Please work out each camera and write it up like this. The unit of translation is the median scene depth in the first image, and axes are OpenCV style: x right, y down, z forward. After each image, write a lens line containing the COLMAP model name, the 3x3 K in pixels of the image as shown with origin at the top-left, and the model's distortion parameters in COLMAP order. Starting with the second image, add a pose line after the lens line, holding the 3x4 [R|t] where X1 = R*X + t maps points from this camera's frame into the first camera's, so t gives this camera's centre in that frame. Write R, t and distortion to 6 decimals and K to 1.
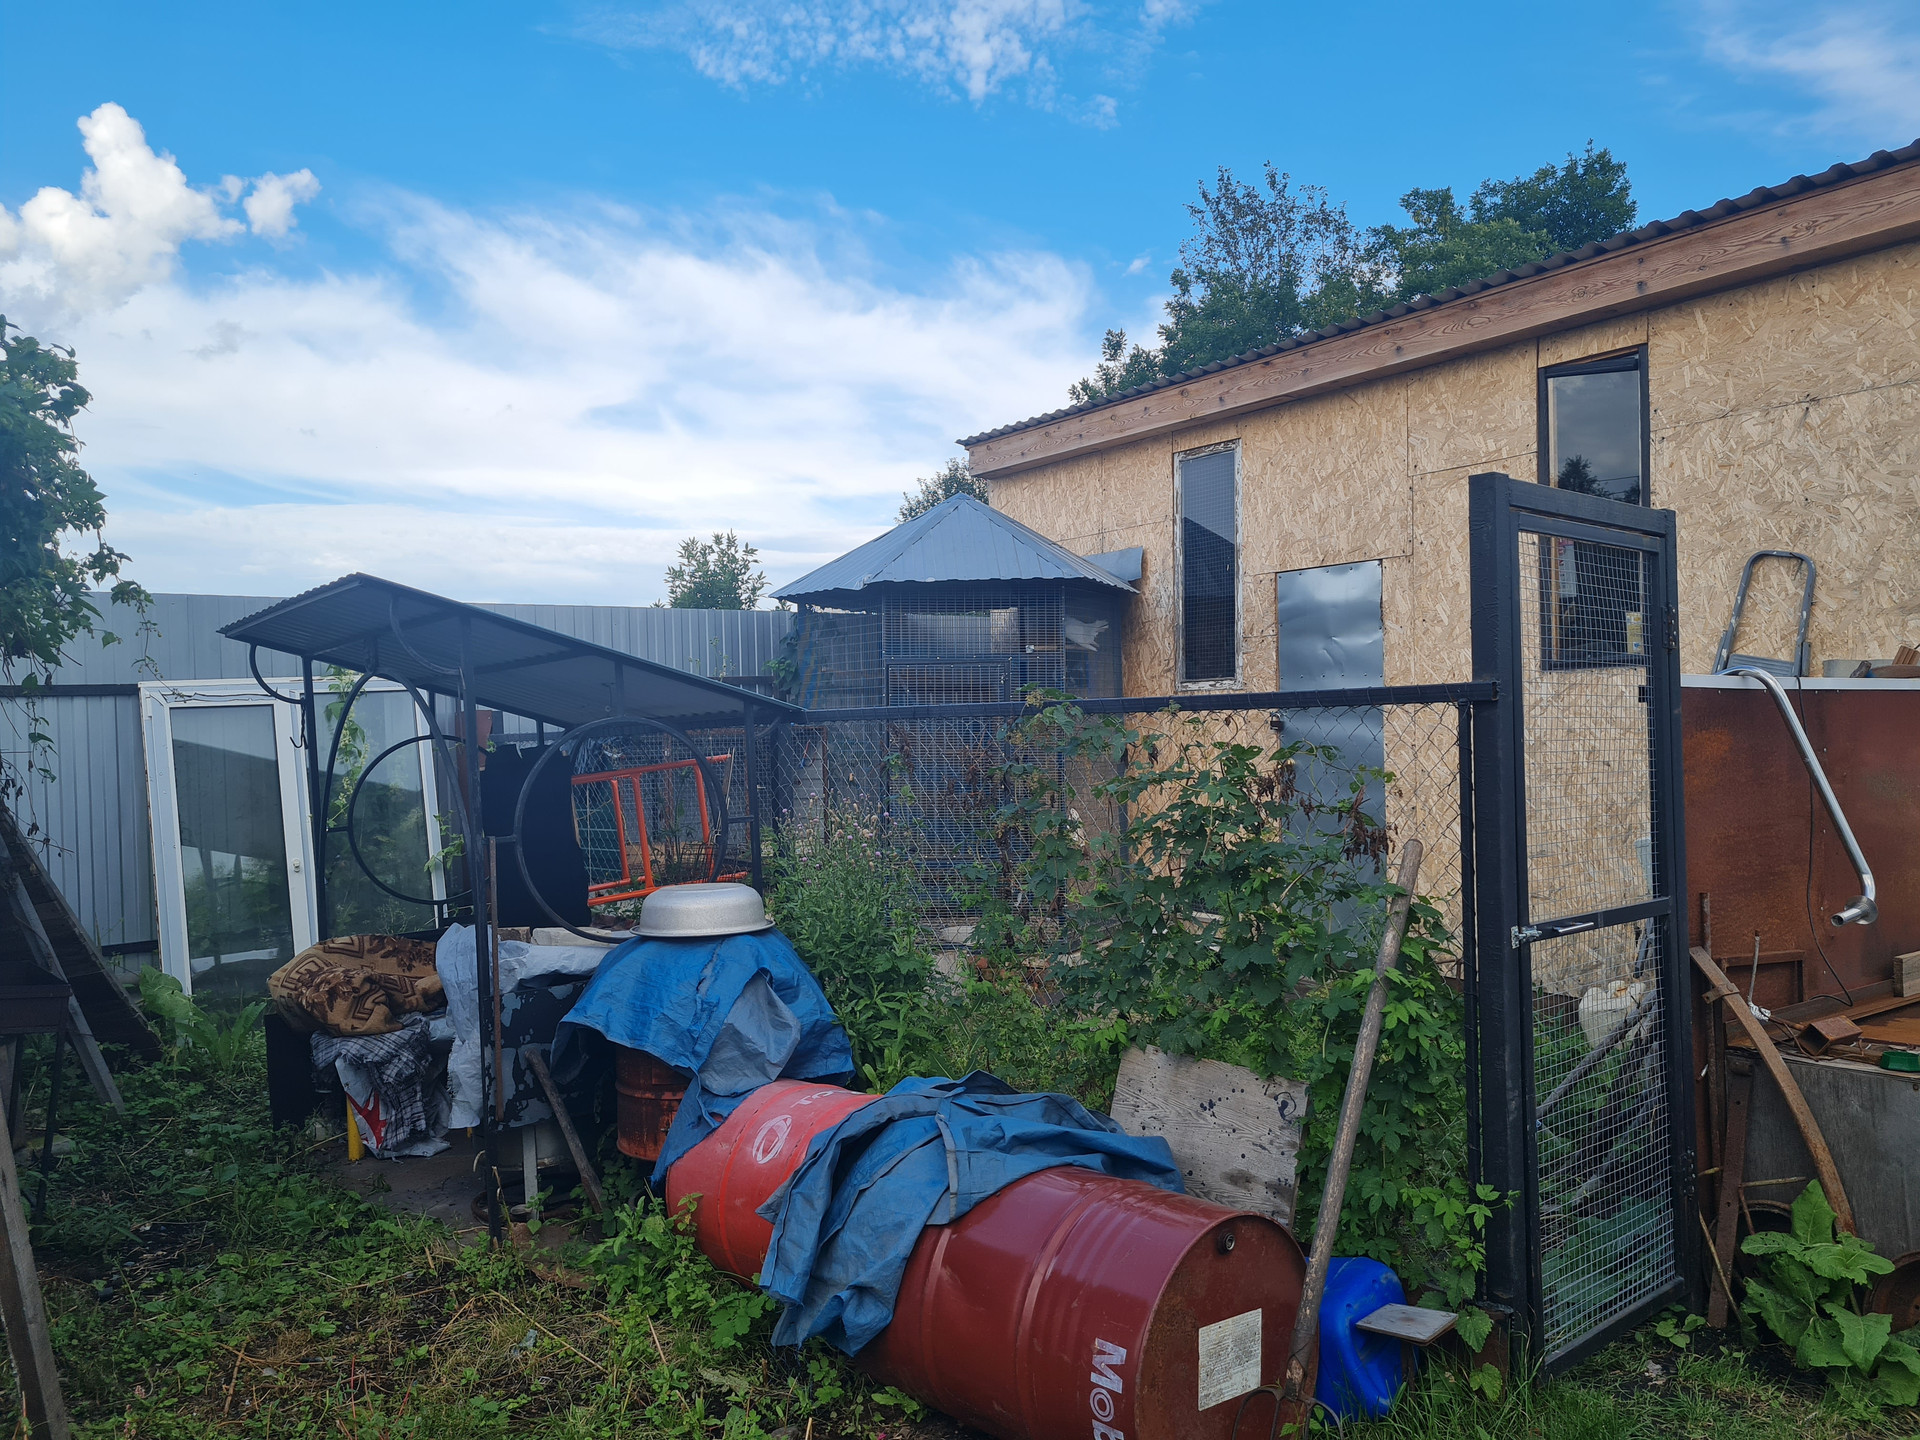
lens RADIAL K [[1413.3, 0, 956.3], [0, 1413.3, 725.5], [0, 0, 1]] dist [0.043586, -0.048684]
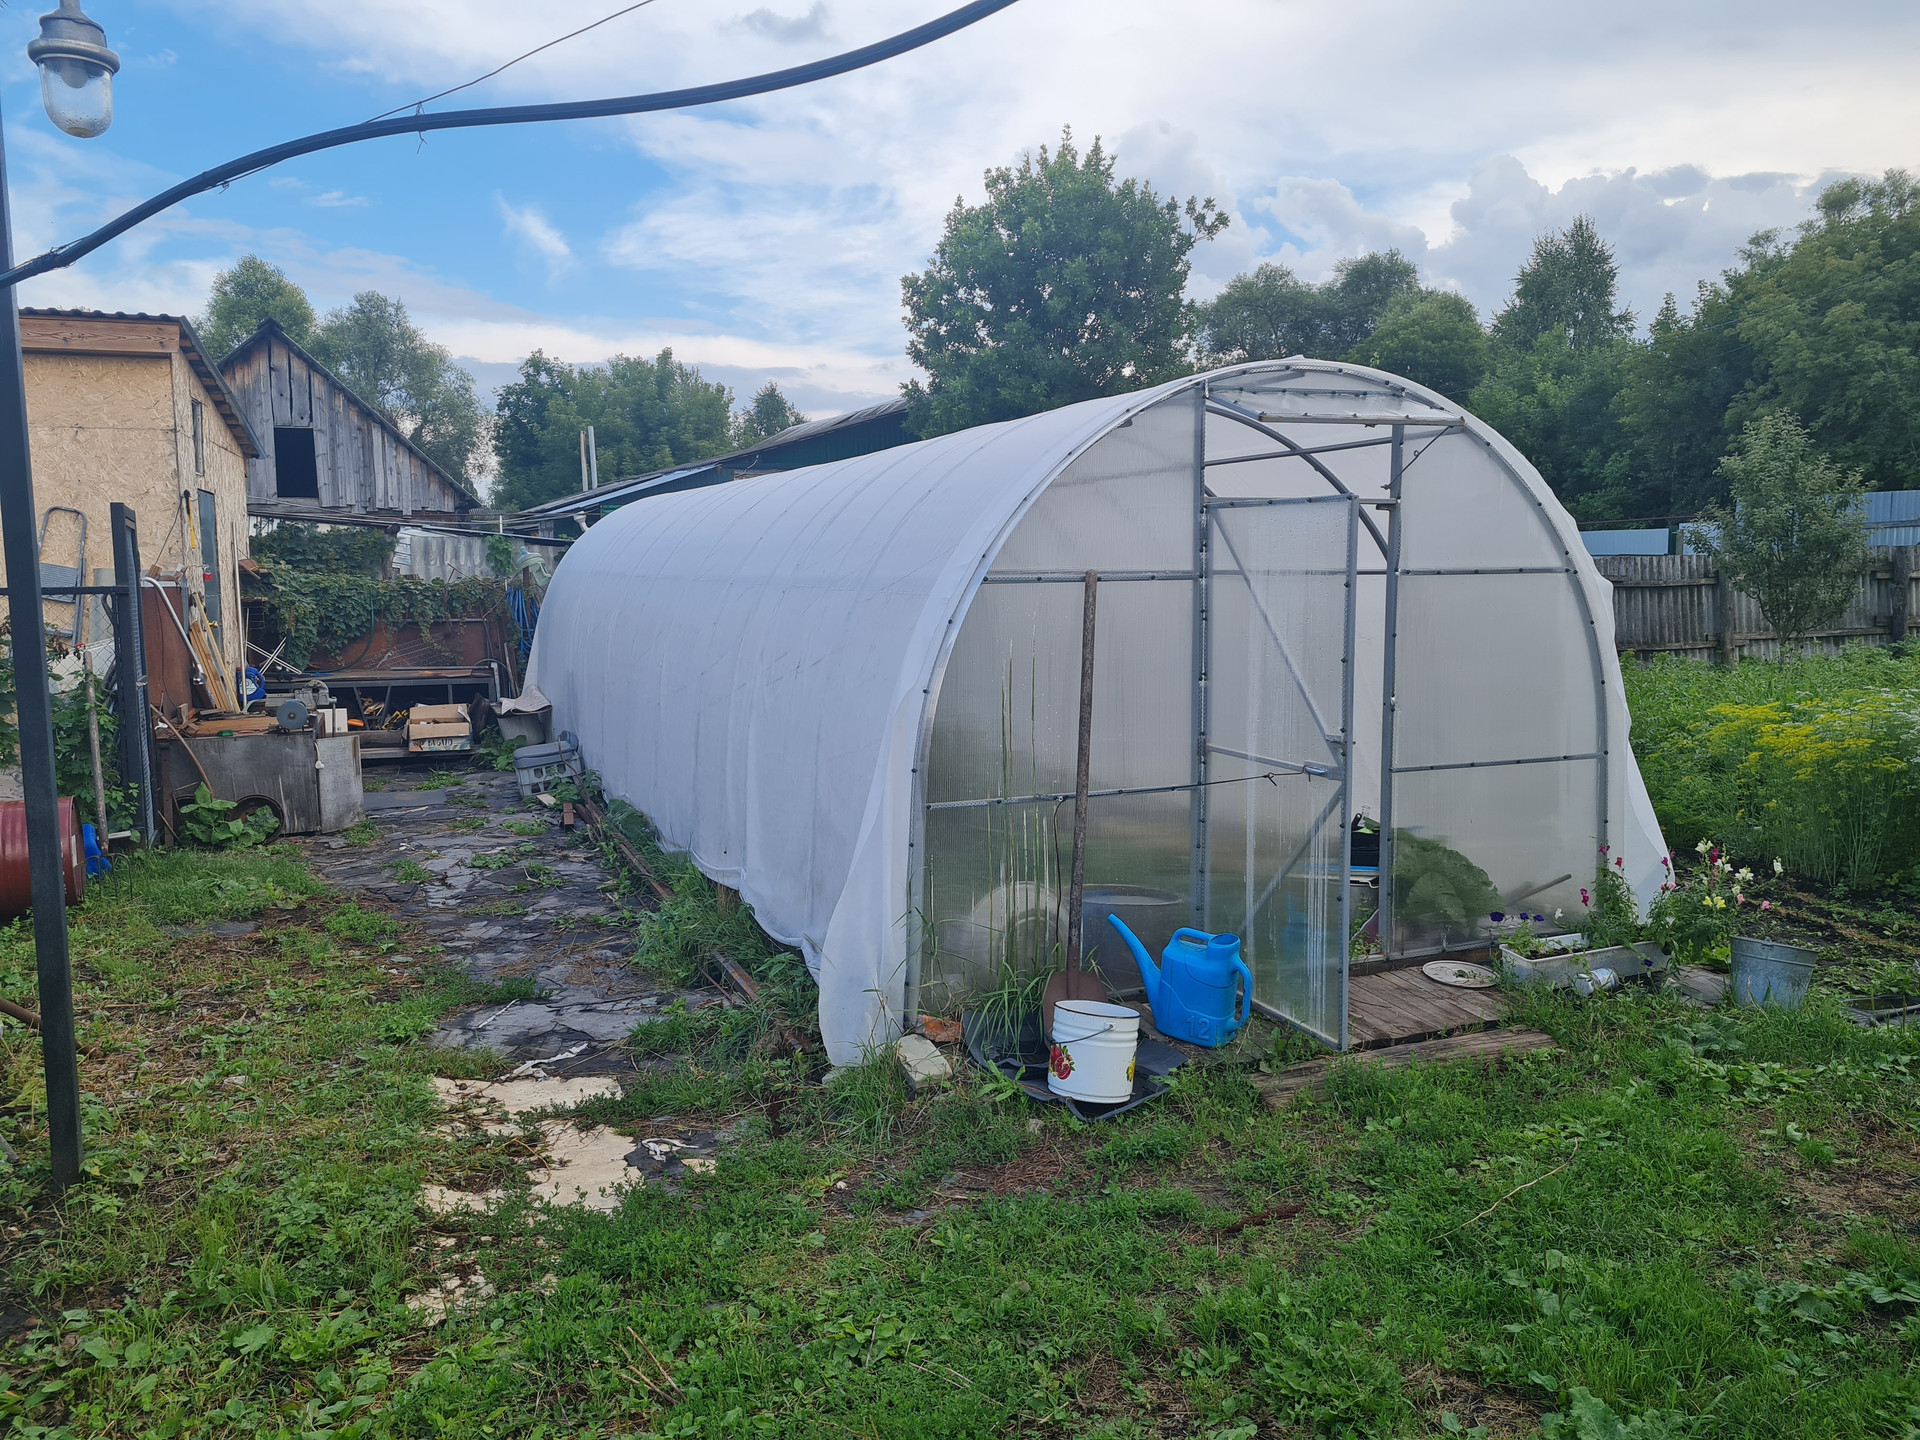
lens RADIAL K [[1413.3, 0, 956.3], [0, 1413.3, 725.5], [0, 0, 1]] dist [0.043586, -0.048684]
pose [[0.260648, -0.083509, 0.961815, -0.932321], [0.003155, 0.996320, 0.085650, 0.003707], [-0.965429, -0.019290, 0.259952, -0.600130]]
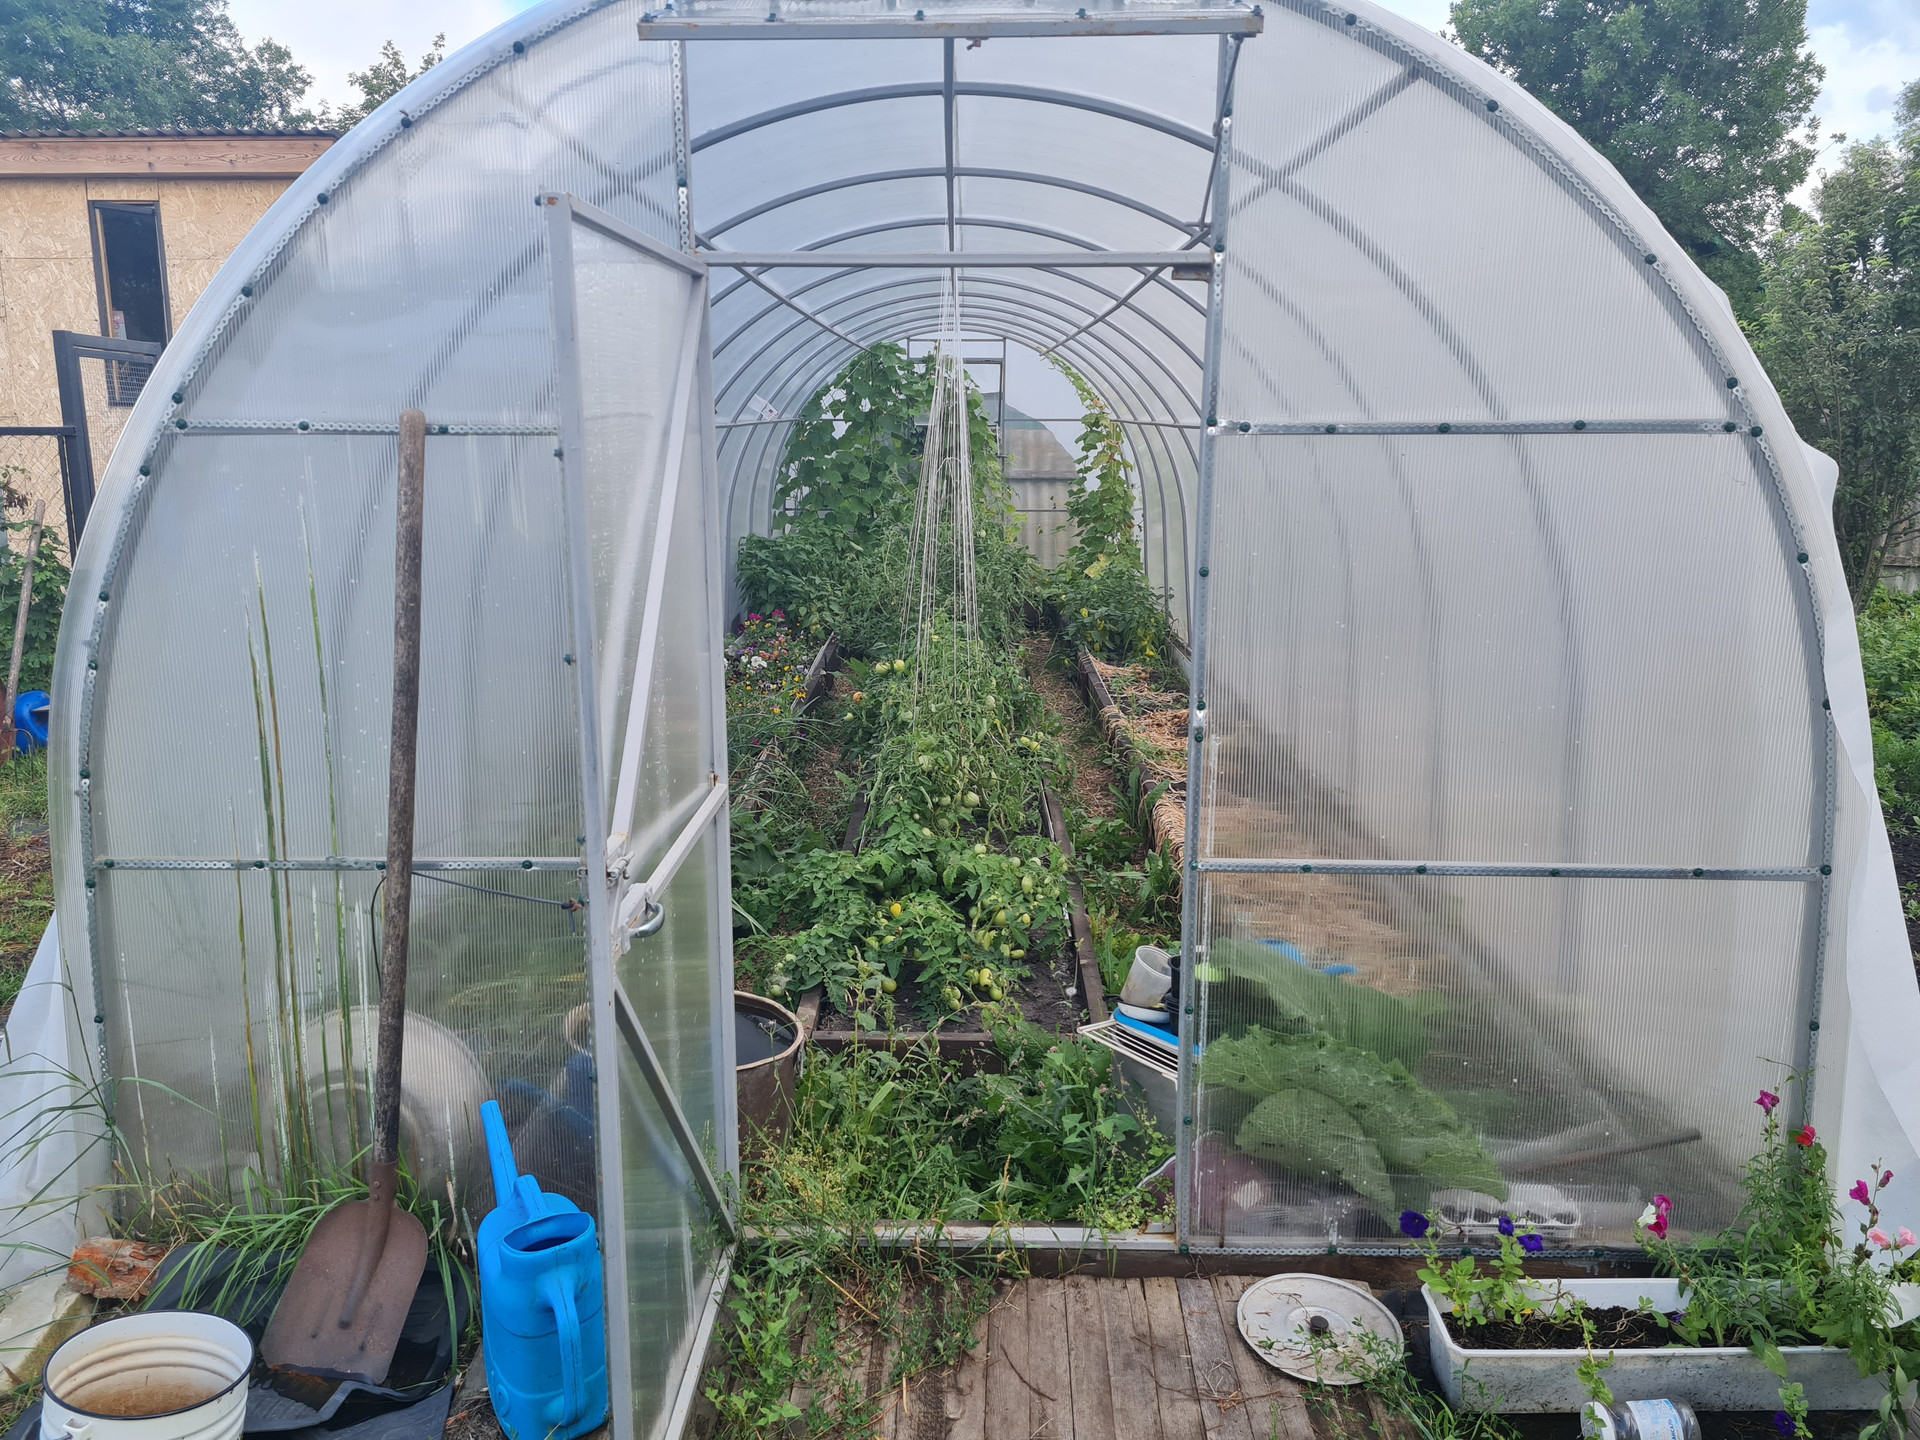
lens RADIAL K [[1413.3, 0, 956.3], [0, 1413.3, 725.5], [0, 0, 1]] dist [0.043586, -0.048684]
pose [[0.623881, -0.139872, 0.768900, -0.303616], [-0.014934, 0.981540, 0.190671, -0.008900], [-0.781376, -0.130439, 0.610276, -0.843088]]
